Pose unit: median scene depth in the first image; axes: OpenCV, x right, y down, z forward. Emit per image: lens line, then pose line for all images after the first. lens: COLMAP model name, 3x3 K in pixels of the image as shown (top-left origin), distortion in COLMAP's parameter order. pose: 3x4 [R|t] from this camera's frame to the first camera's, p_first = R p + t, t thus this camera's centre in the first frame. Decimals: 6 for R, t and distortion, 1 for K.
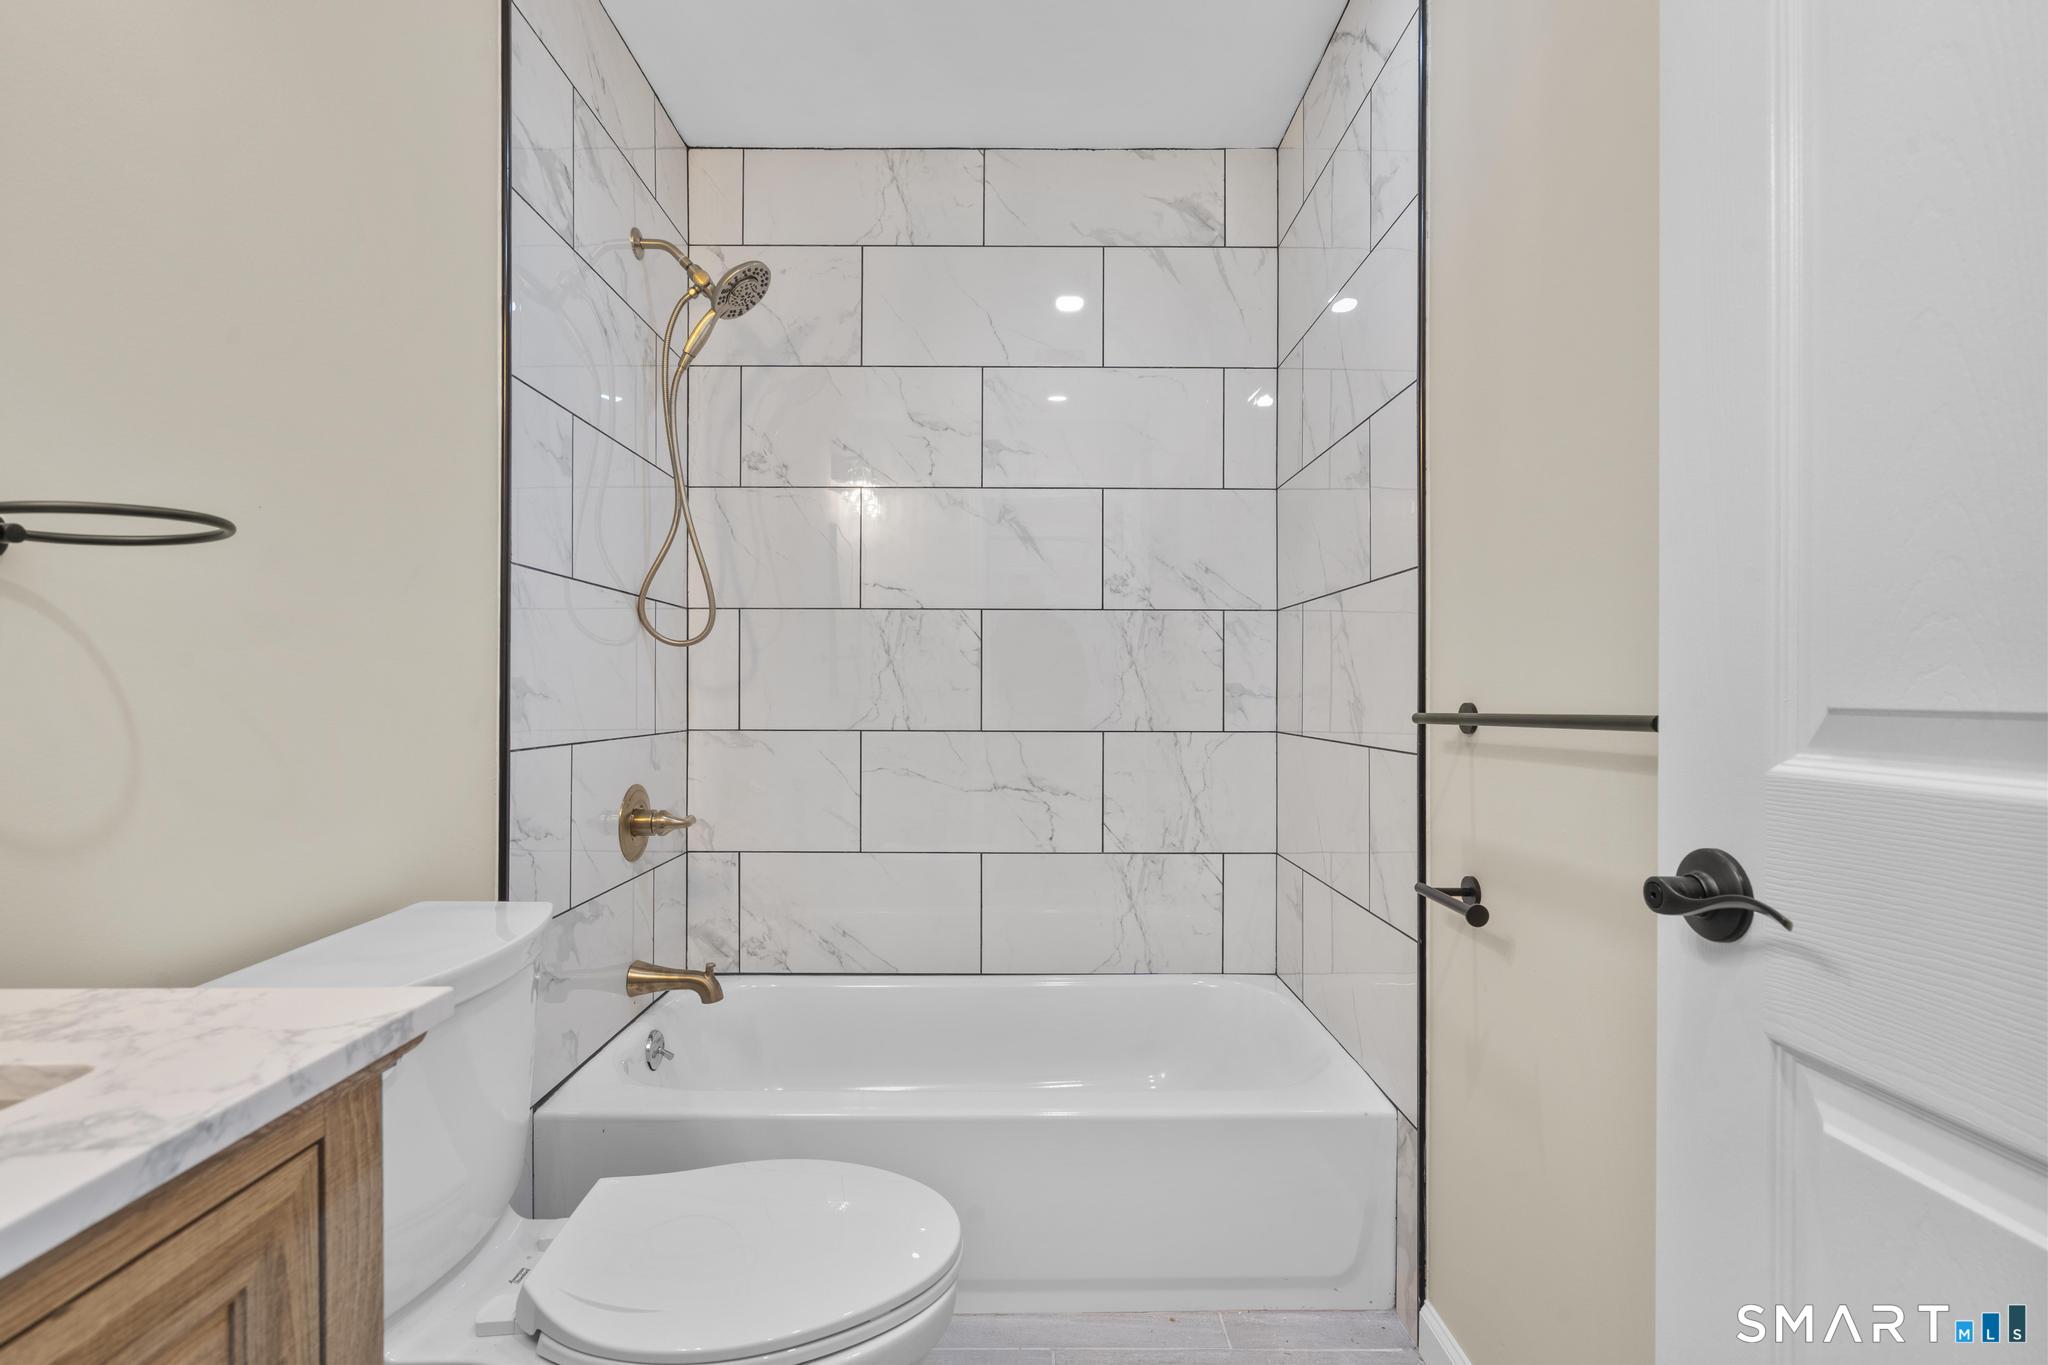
lens RADIAL K [[918.4, 0, 1023.1], [0, 918.4, 692.8], [0, 0, 1]] dist [-0.008204, 0.003875]
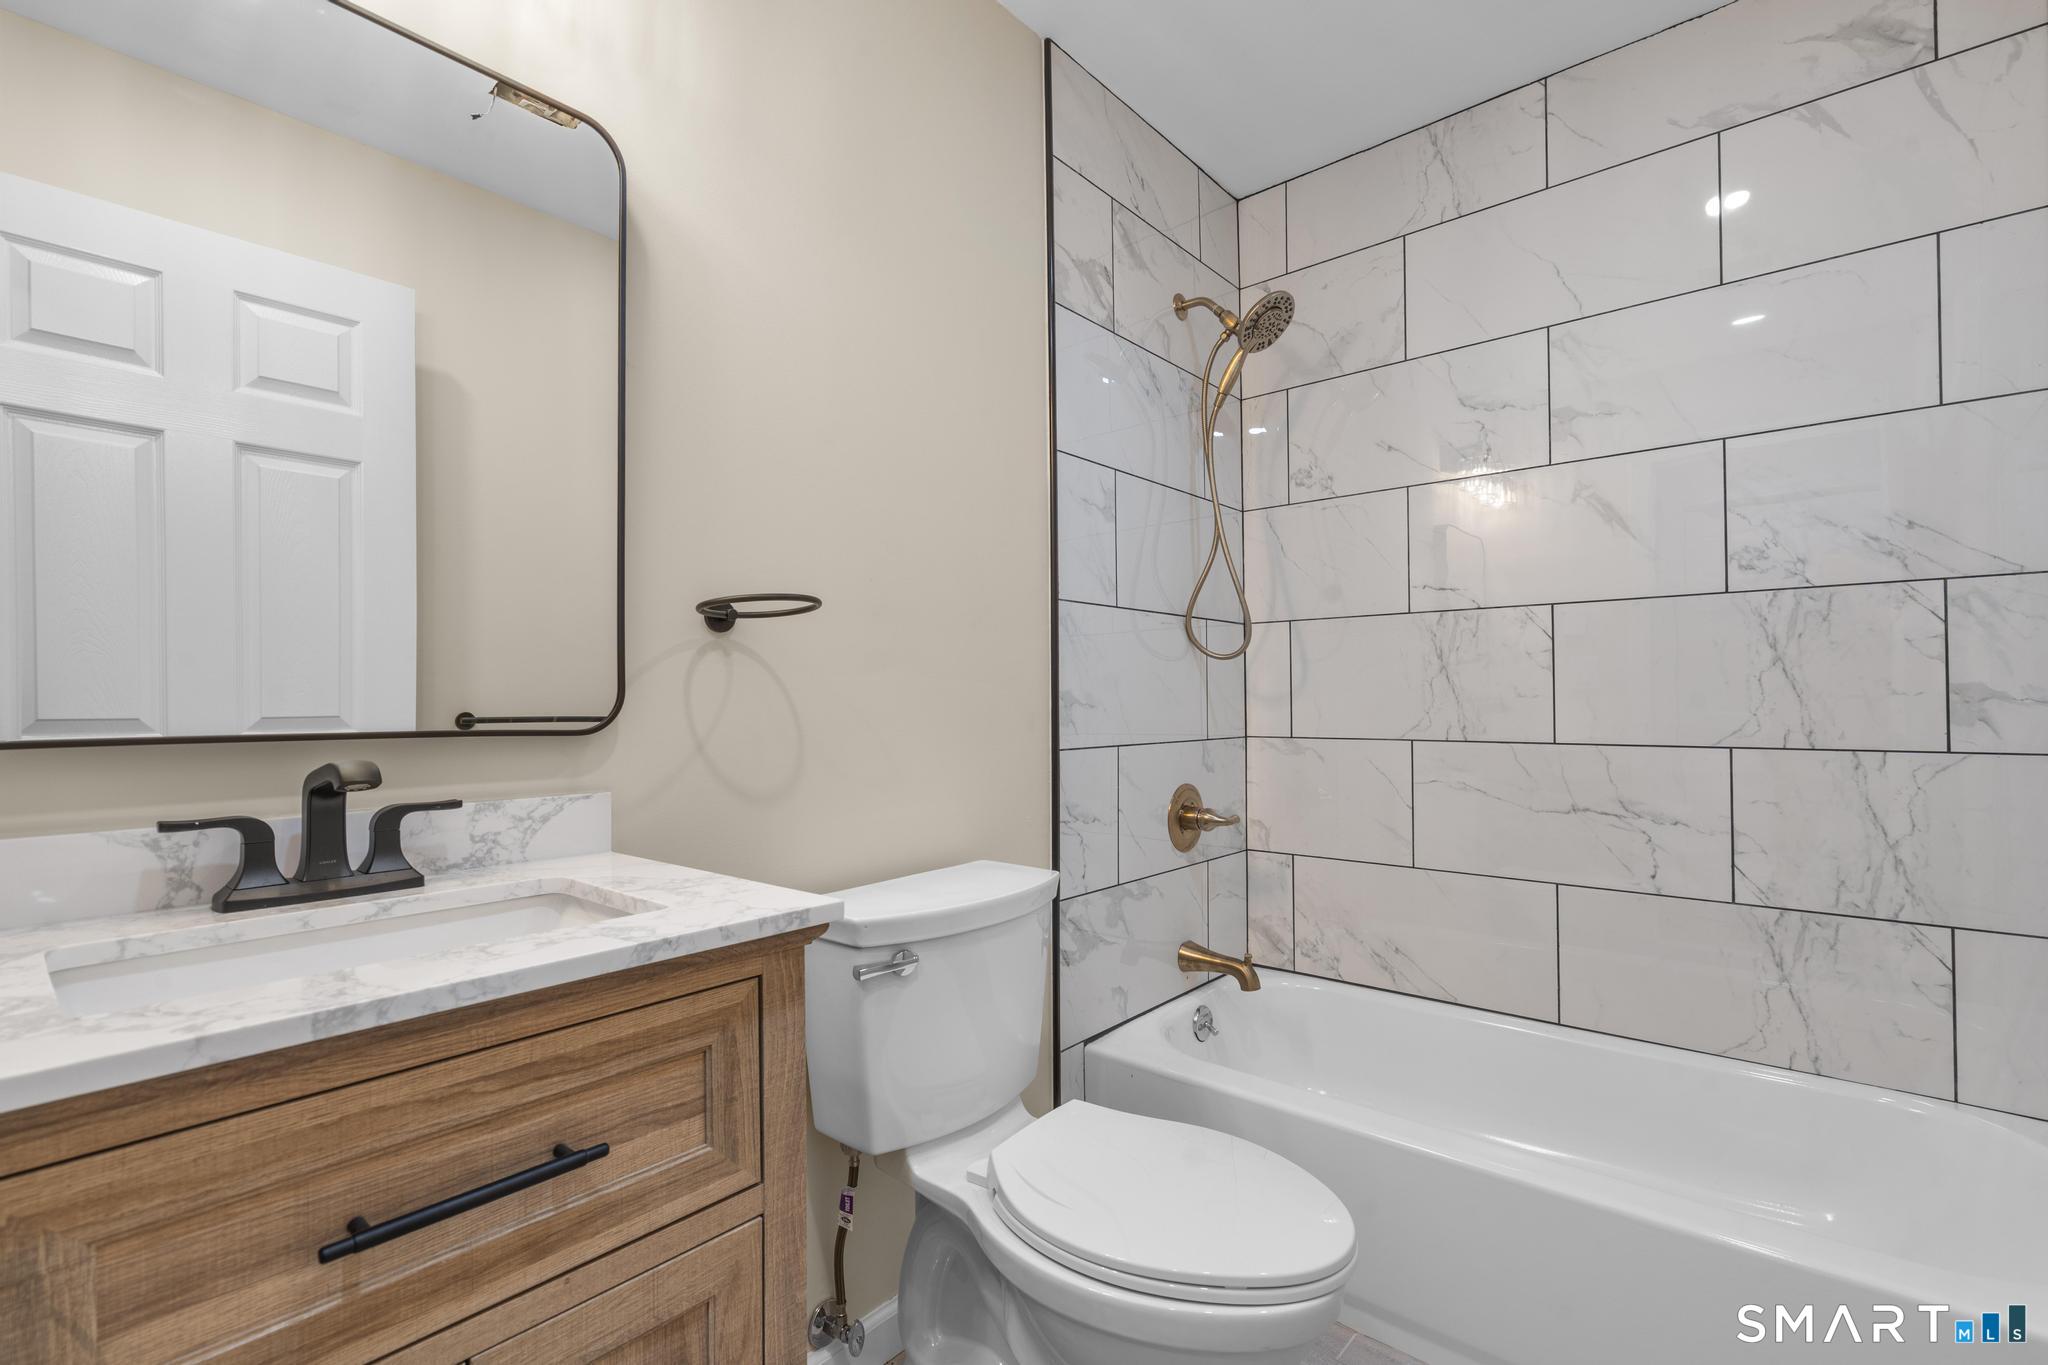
lens RADIAL K [[918.4, 0, 1015.2], [0, 918.4, 692.7], [0, 0, 1]] dist [-0.008204, 0.003875]
pose [[0.751030, -0.013523, -0.660130, 0.166246], [0.007930, 0.999903, -0.011461, -0.000745], [0.660221, 0.003373, 0.751064, 0.012724]]
